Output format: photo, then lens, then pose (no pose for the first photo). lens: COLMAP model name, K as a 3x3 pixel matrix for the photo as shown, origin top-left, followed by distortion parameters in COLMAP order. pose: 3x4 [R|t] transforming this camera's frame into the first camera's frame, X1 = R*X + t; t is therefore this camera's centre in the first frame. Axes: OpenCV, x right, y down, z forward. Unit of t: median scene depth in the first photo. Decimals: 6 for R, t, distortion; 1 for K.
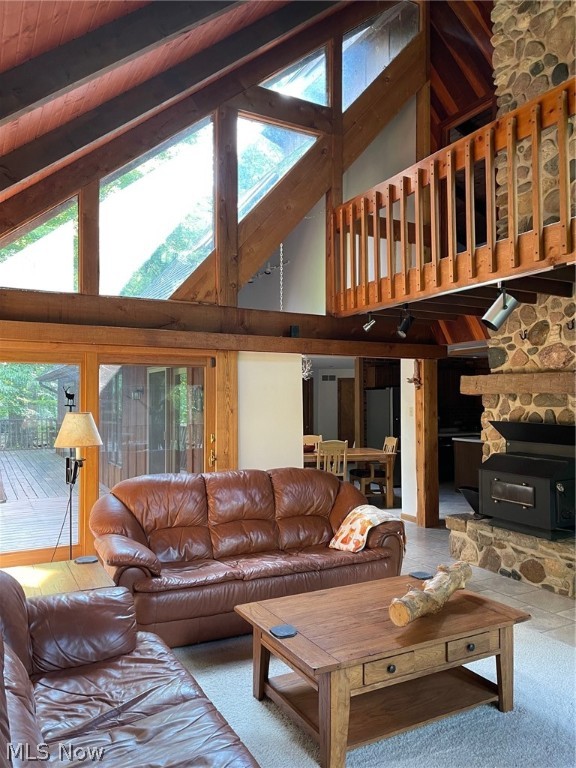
lens RADIAL K [[583.0, 0, 288.6], [0, 583.0, 382.8], [0, 0, 1]] dist [0.027613, -0.009633]
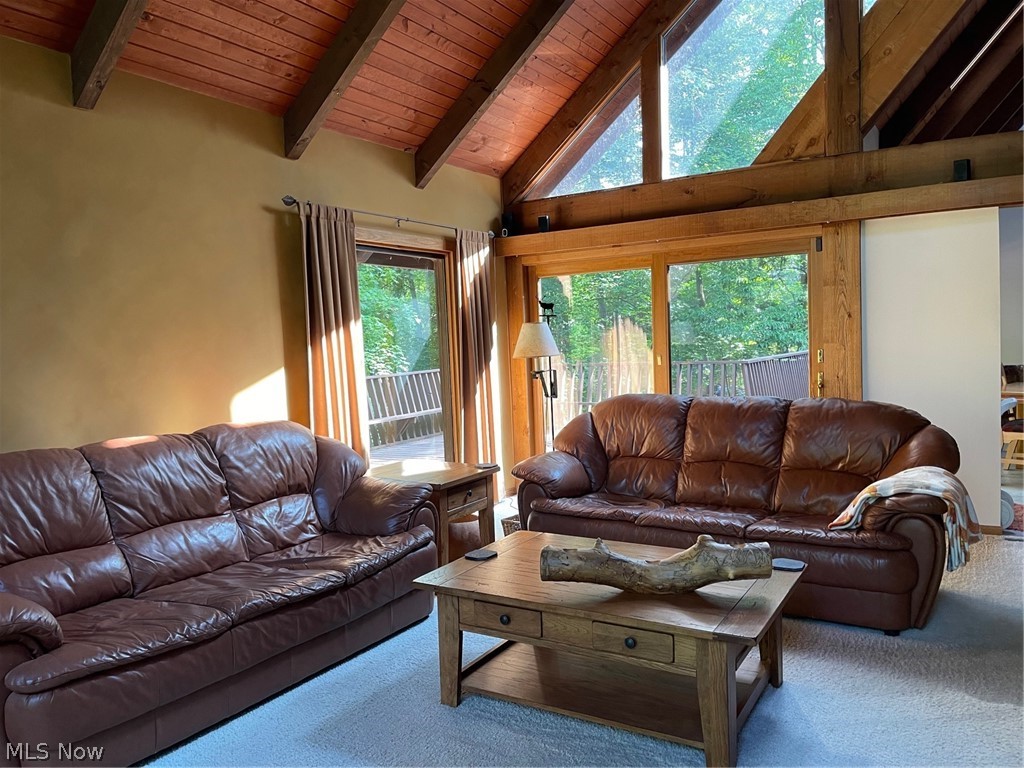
lens RADIAL K [[777.3, 0, 512.5], [0, 777.3, 385.9], [0, 0, 1]] dist [0.027613, -0.009633]
pose [[0.495224, 0.030758, -0.868221, 0.505465], [0.066290, 0.995122, 0.073065, 0.040837], [0.866233, -0.093738, 0.490769, 0.235515]]
